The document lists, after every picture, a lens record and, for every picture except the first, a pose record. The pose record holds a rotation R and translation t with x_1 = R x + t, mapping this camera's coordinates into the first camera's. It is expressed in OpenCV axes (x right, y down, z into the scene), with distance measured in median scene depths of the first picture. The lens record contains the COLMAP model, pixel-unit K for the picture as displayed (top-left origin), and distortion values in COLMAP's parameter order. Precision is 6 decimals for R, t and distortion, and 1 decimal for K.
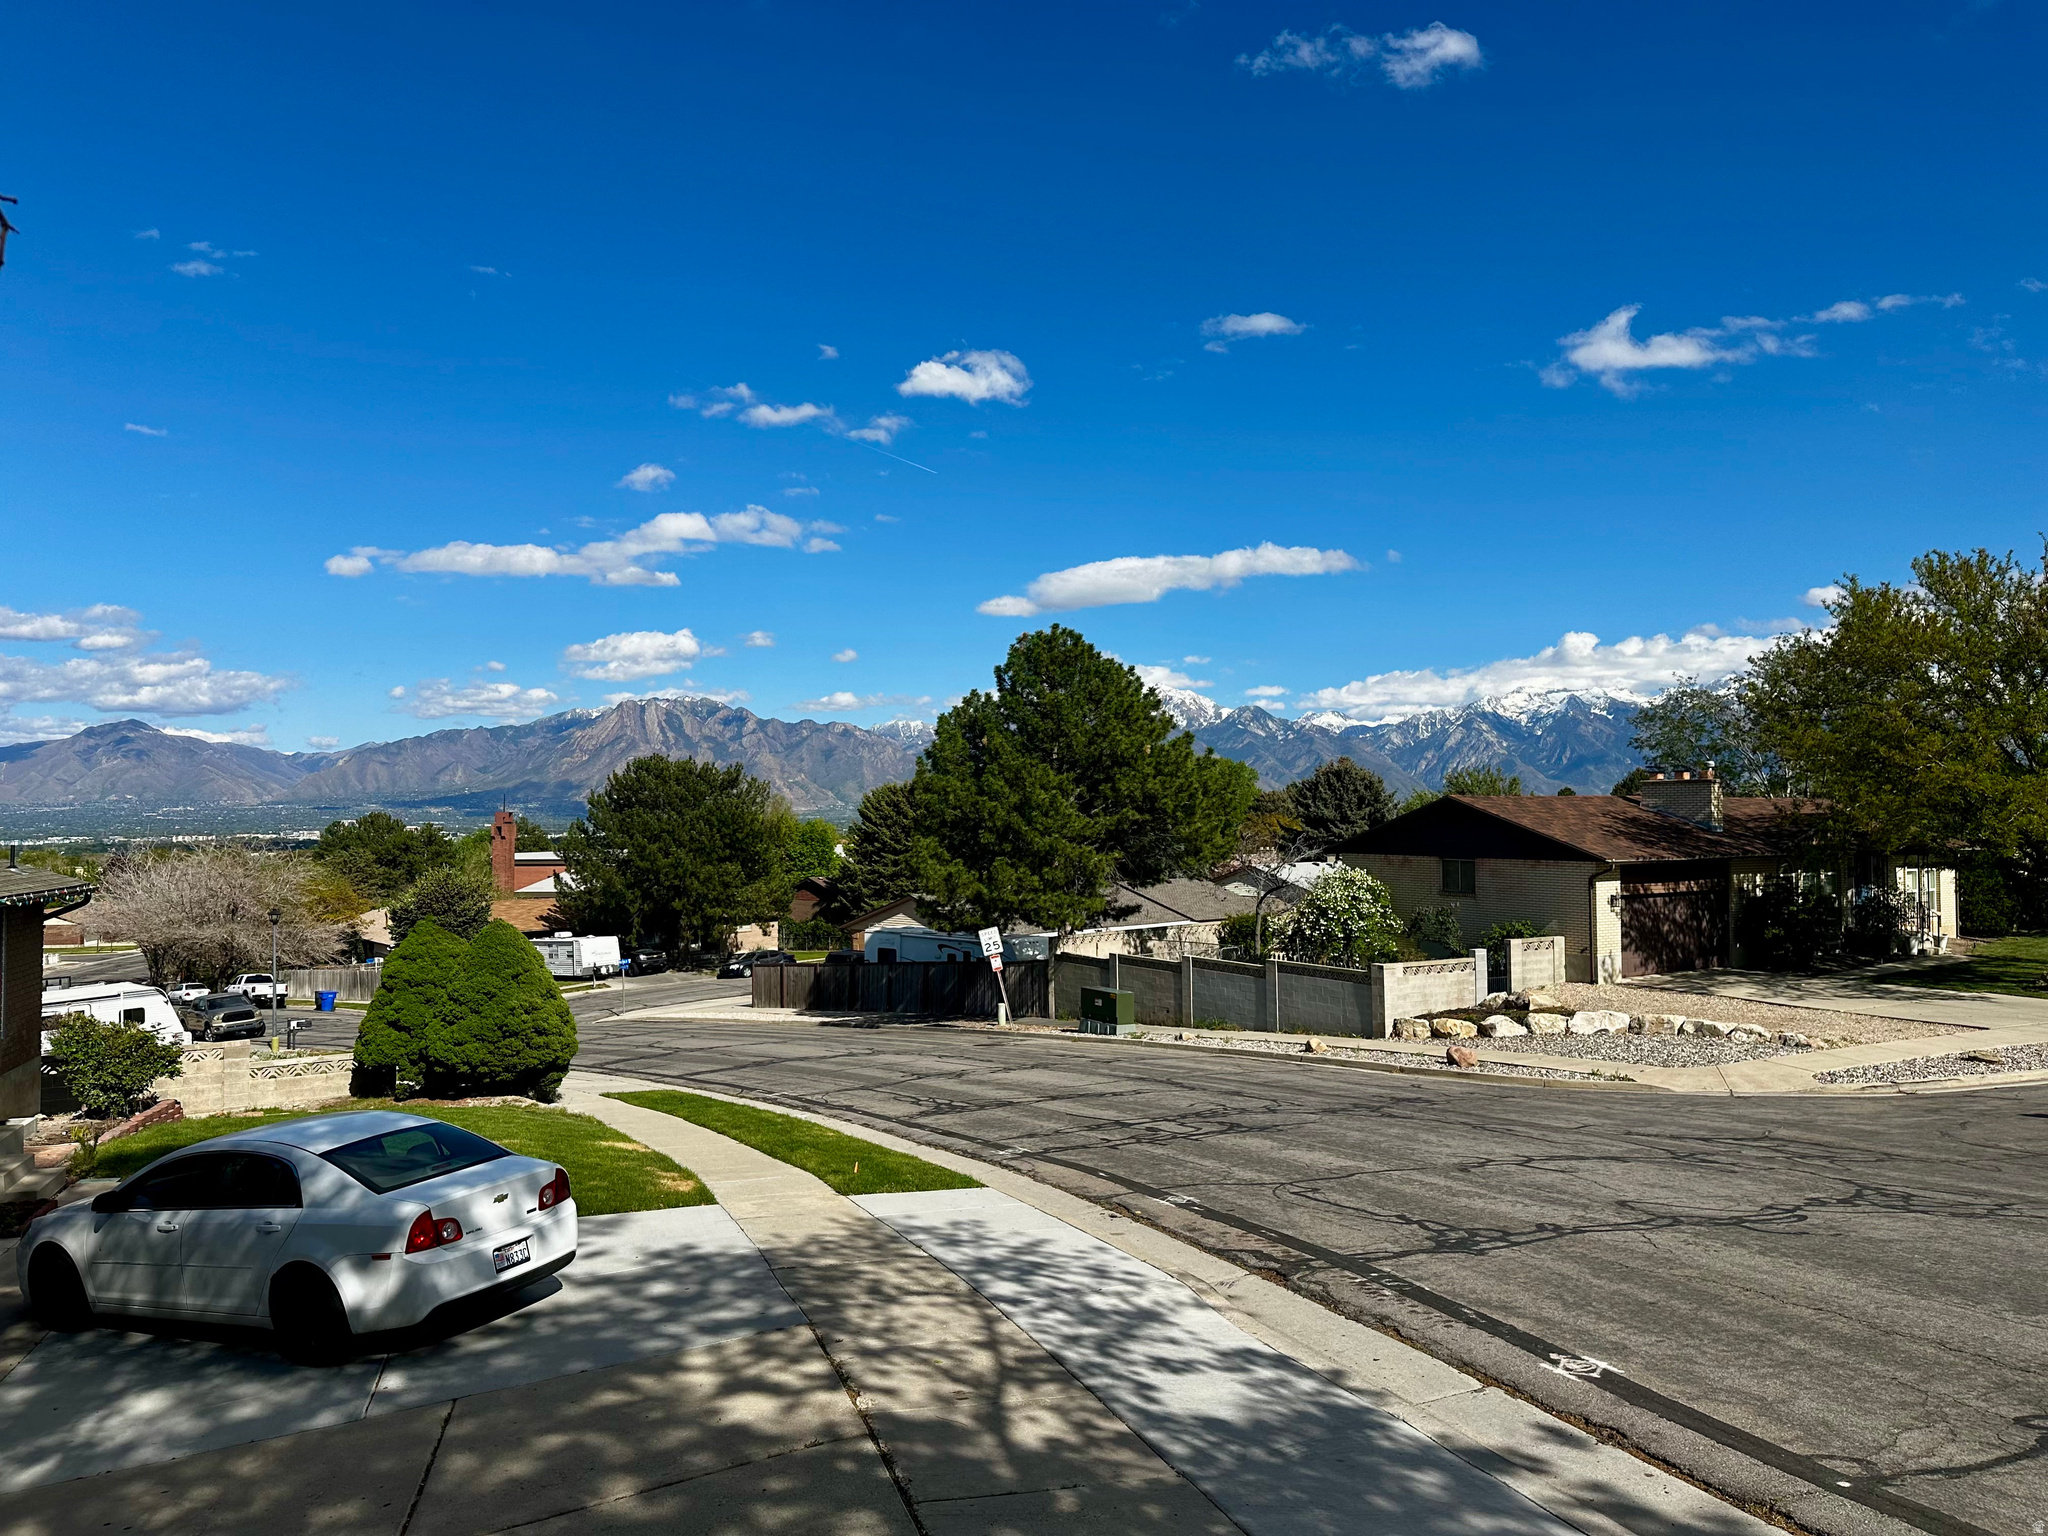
lens RADIAL K [[1414.1, 0, 1026.7], [0, 1414.1, 776.2], [0, 0, 1]] dist [0.092122, 0.000074]
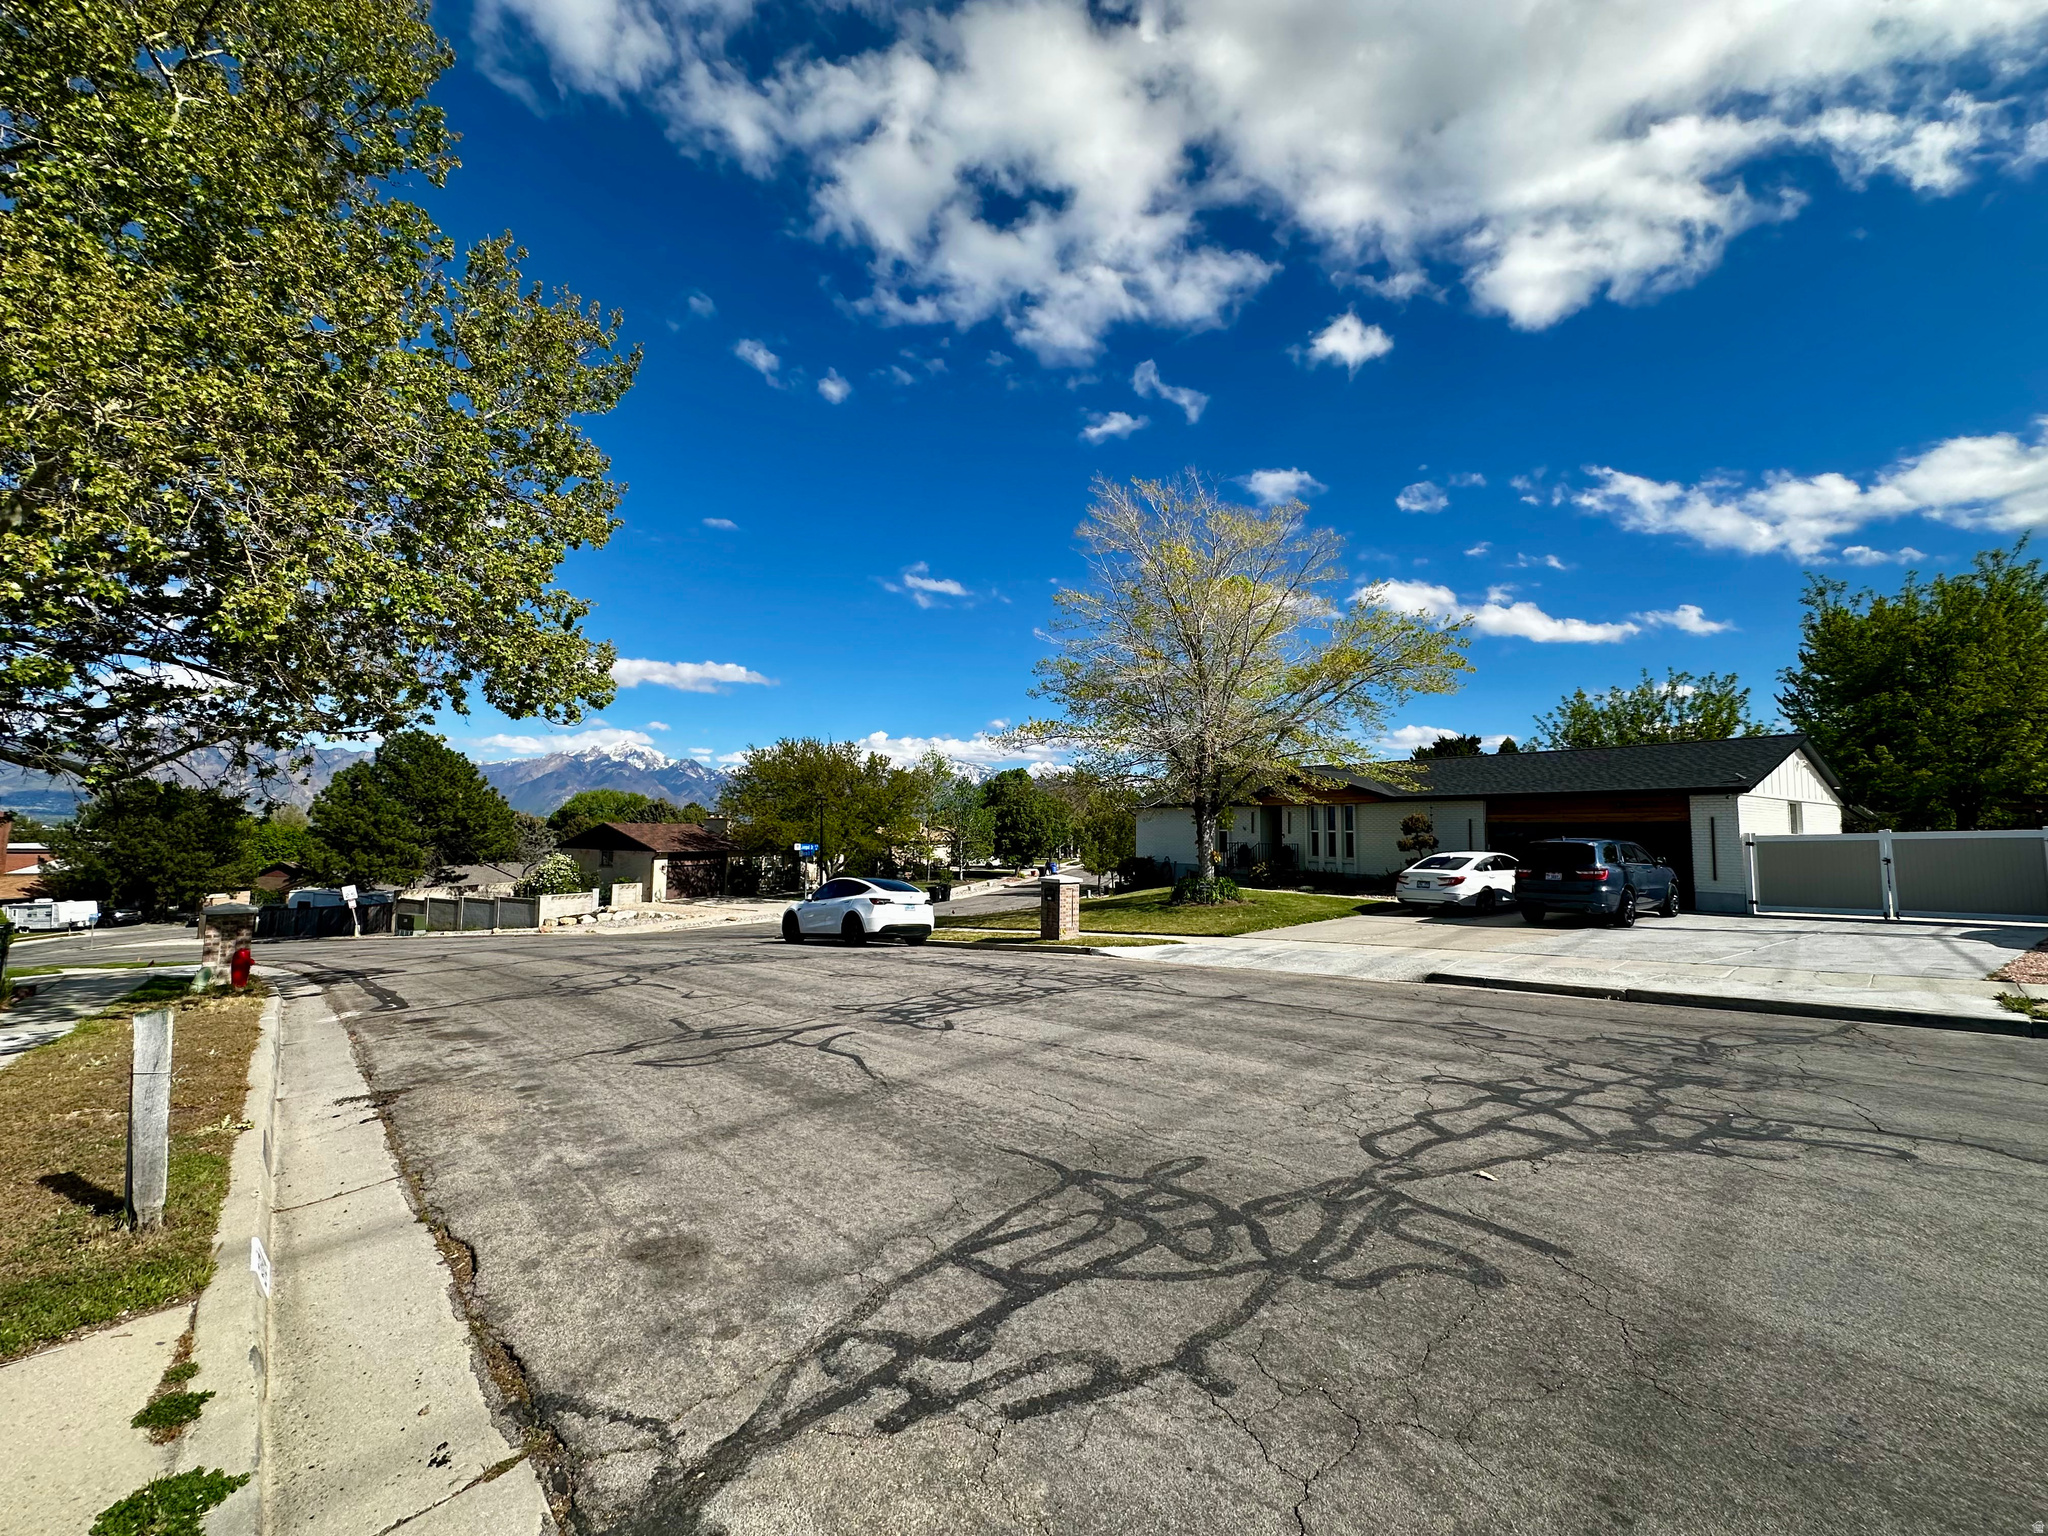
lens RADIAL K [[815.4, 0, 1023.2], [0, 815.4, 766.8], [0, 0, 1]] dist [-0.002927, 0.000571]
pose [[0.854843, 0.058986, 0.515523, 0.147633], [-0.034644, 0.997789, -0.056719, -0.019270], [-0.517728, 0.030626, 0.854997, -0.356035]]
